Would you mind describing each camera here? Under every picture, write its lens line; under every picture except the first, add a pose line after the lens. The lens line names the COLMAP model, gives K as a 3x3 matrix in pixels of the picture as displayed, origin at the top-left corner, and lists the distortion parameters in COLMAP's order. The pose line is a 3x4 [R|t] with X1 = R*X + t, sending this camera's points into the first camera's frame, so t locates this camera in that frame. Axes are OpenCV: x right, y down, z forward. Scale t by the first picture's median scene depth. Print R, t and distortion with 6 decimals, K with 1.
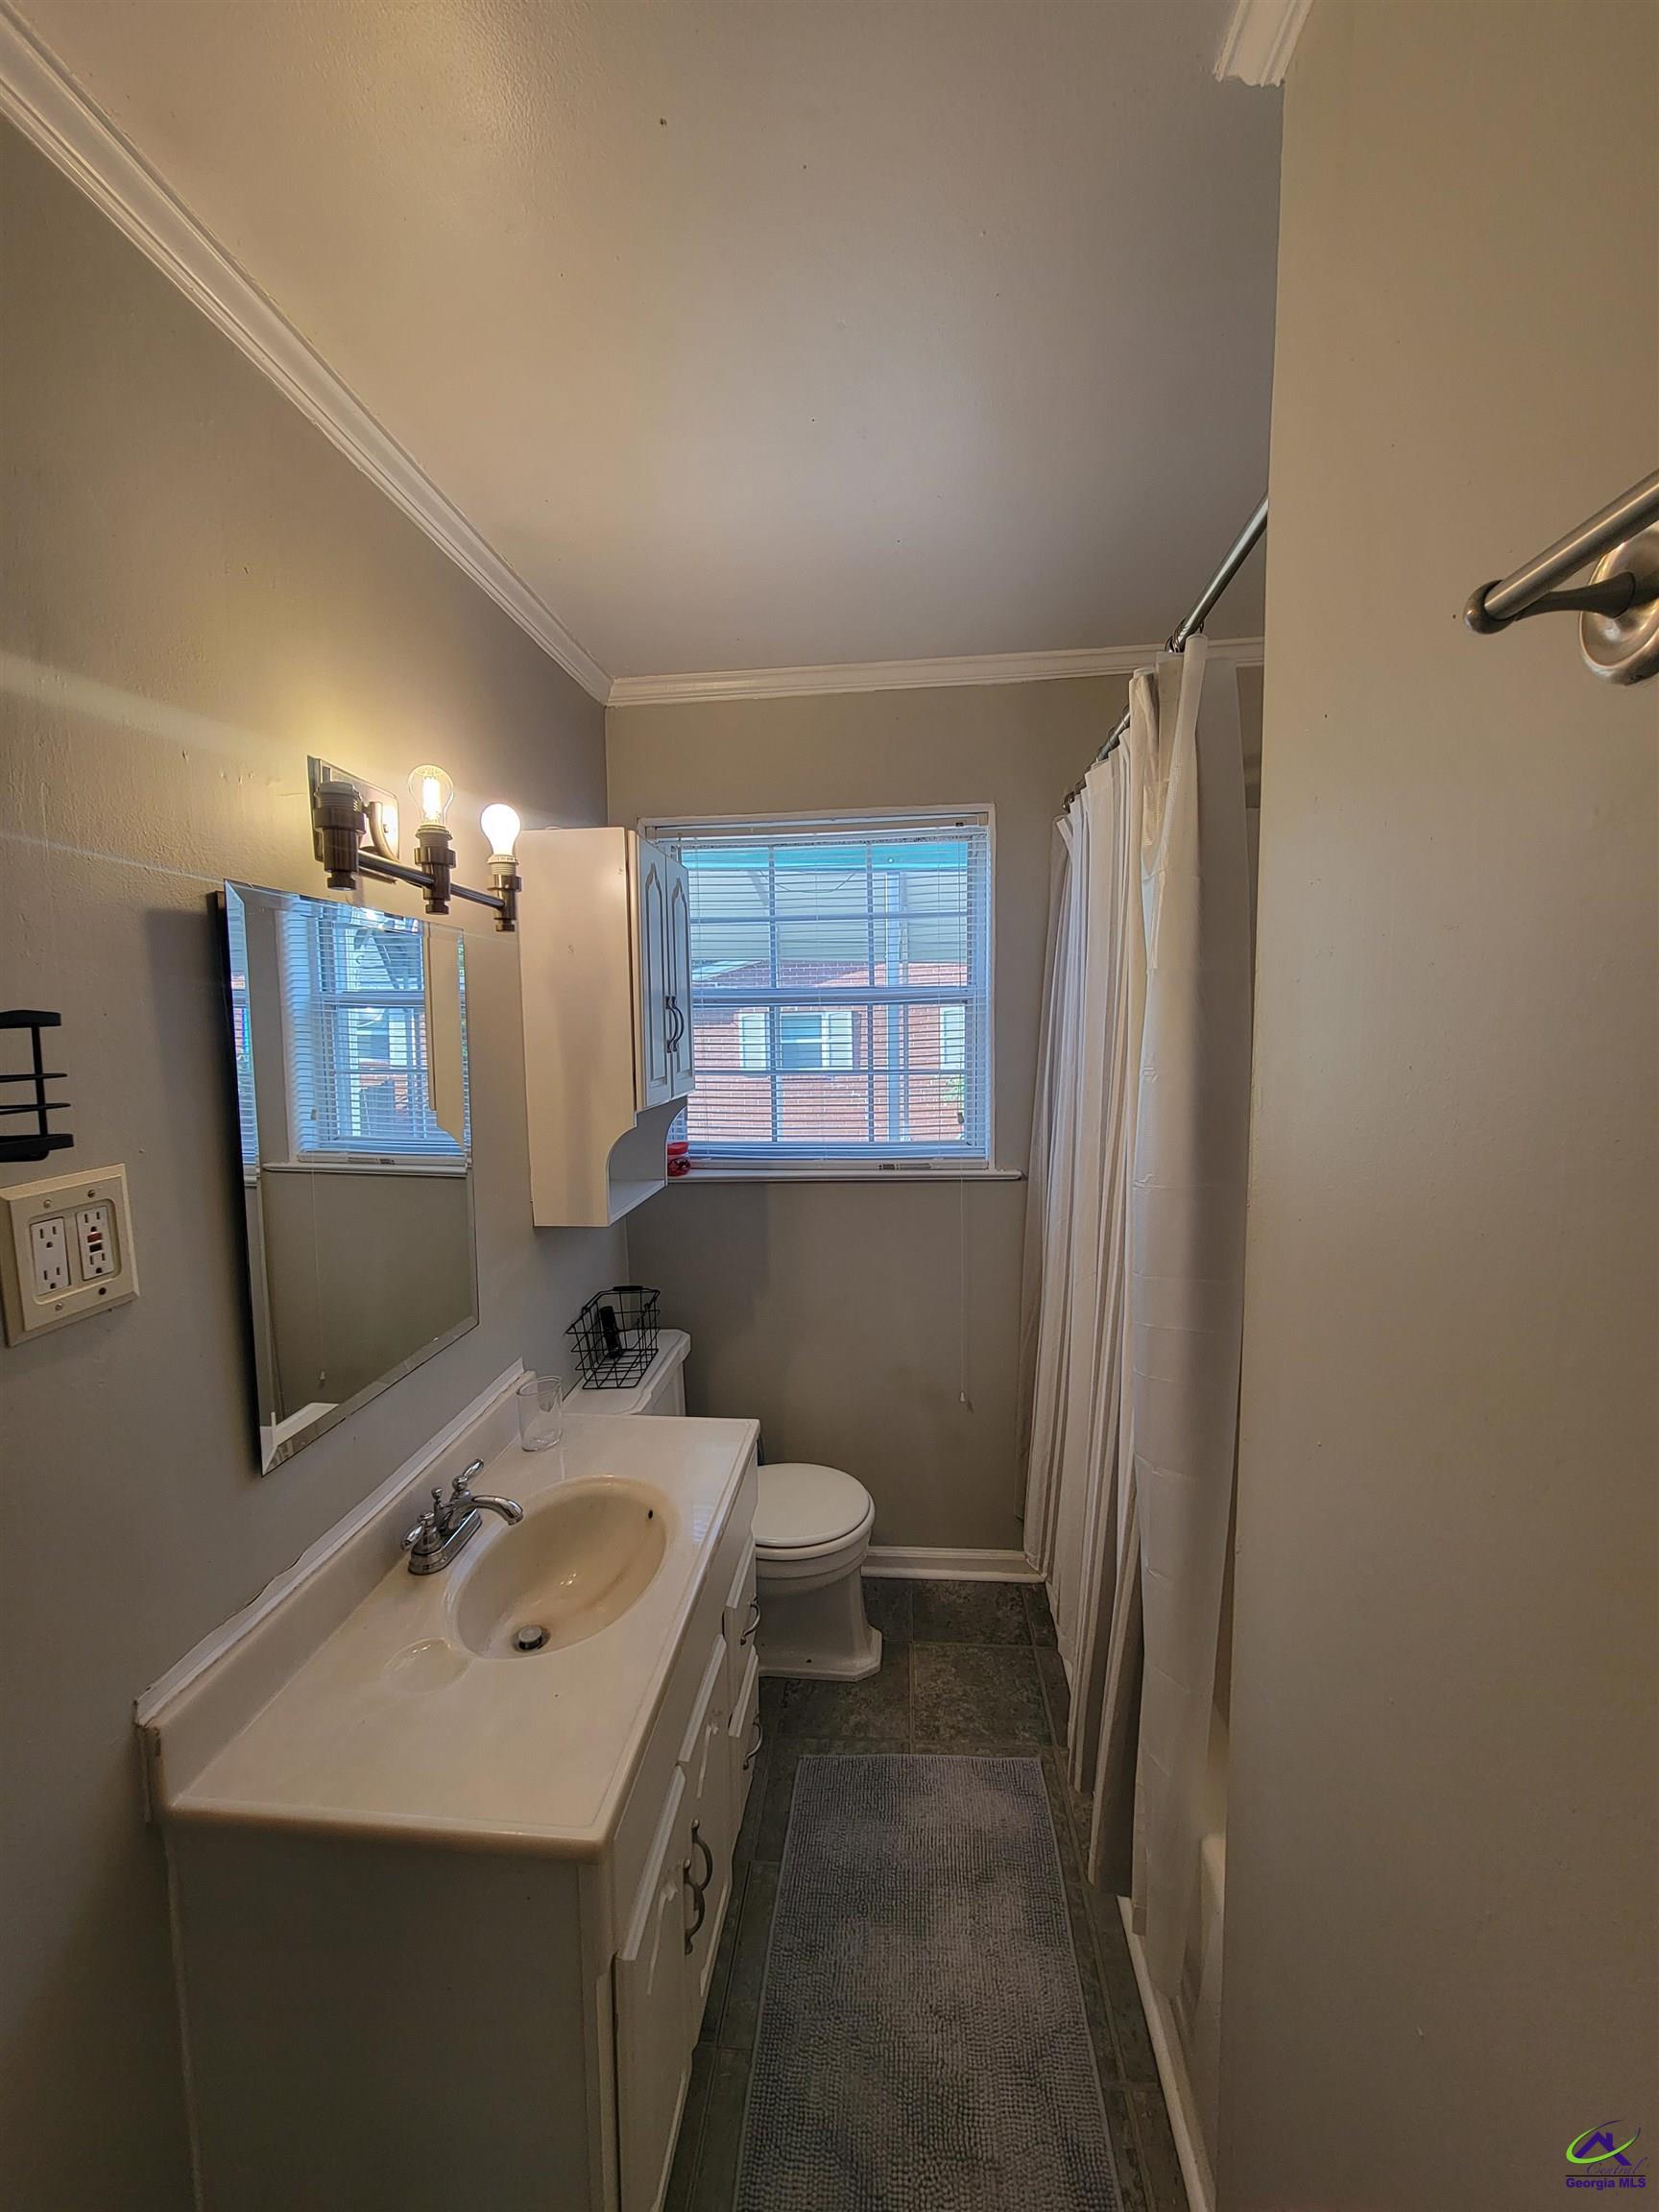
lens RADIAL K [[902.5, 0, 813.6], [0, 902.5, 1112.0], [0, 0, 1]] dist [-0.003774, 0.001799]
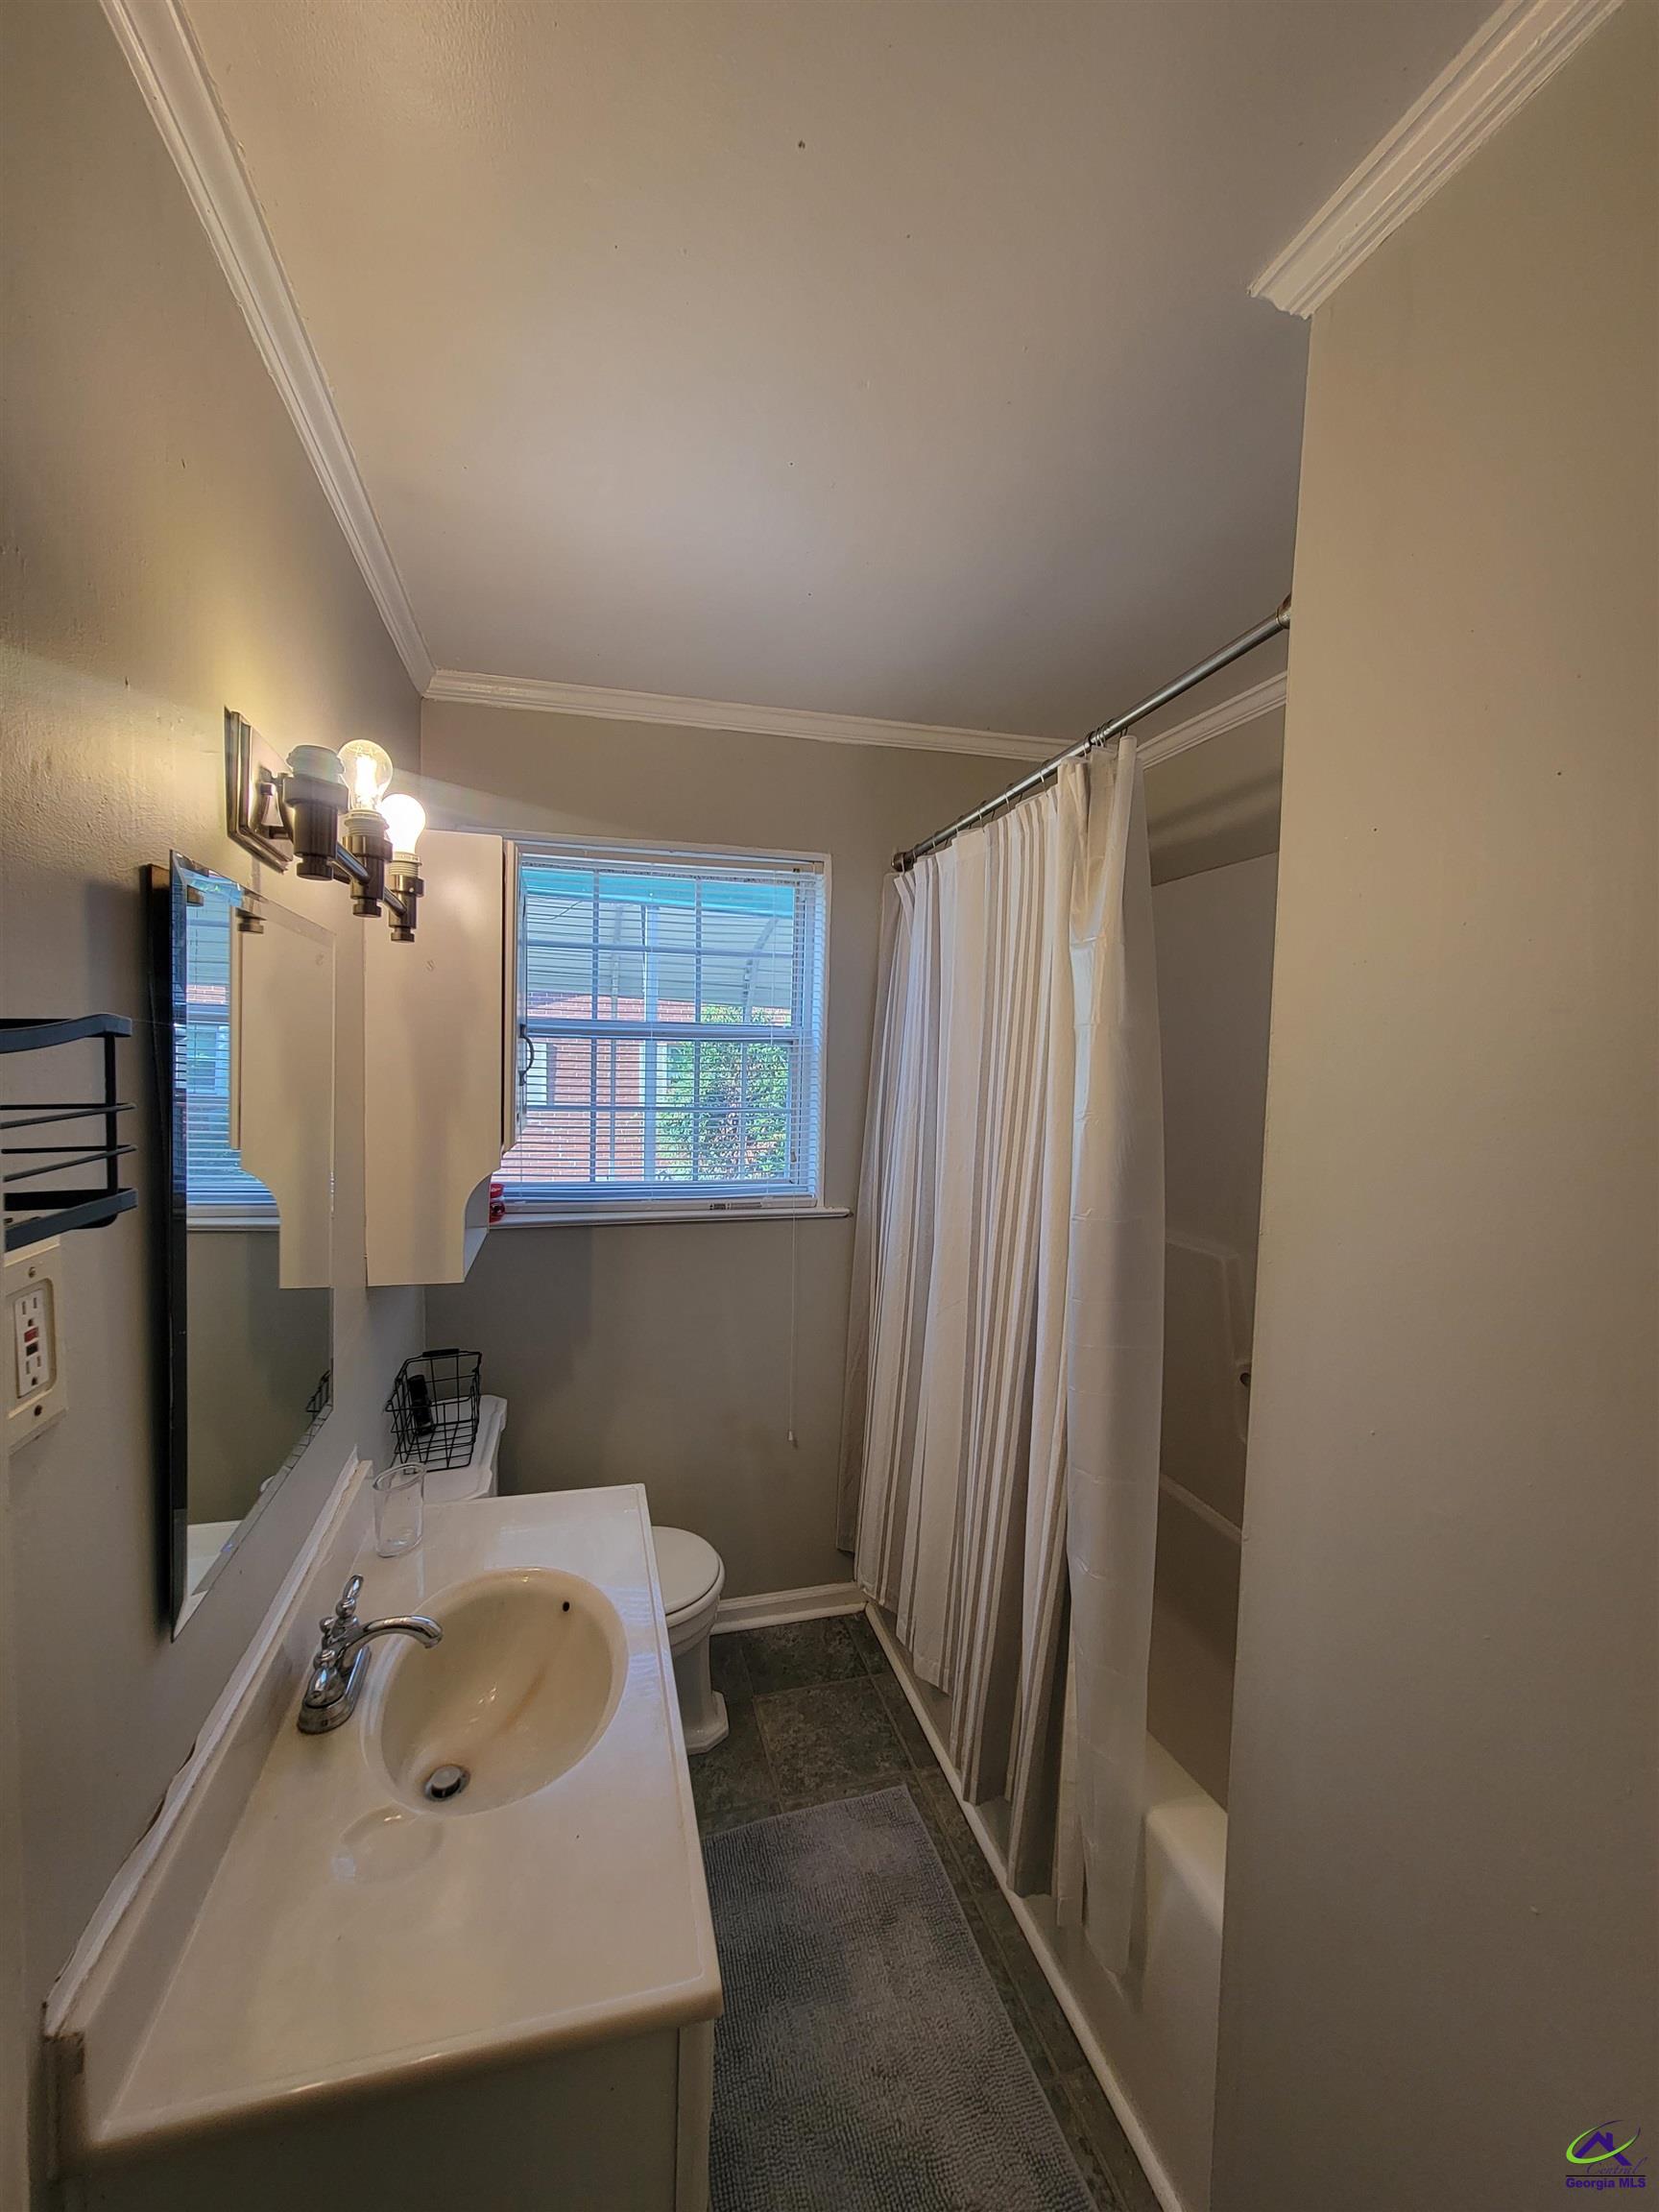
lens RADIAL K [[902.5, 0, 815.7], [0, 902.5, 1111.2], [0, 0, 1]] dist [-0.003774, 0.001799]
pose [[0.935116, 0.014493, 0.354044, -0.213465], [0.000170, 0.999145, -0.041349, -0.002842], [-0.354341, 0.038726, 0.934314, 0.052142]]
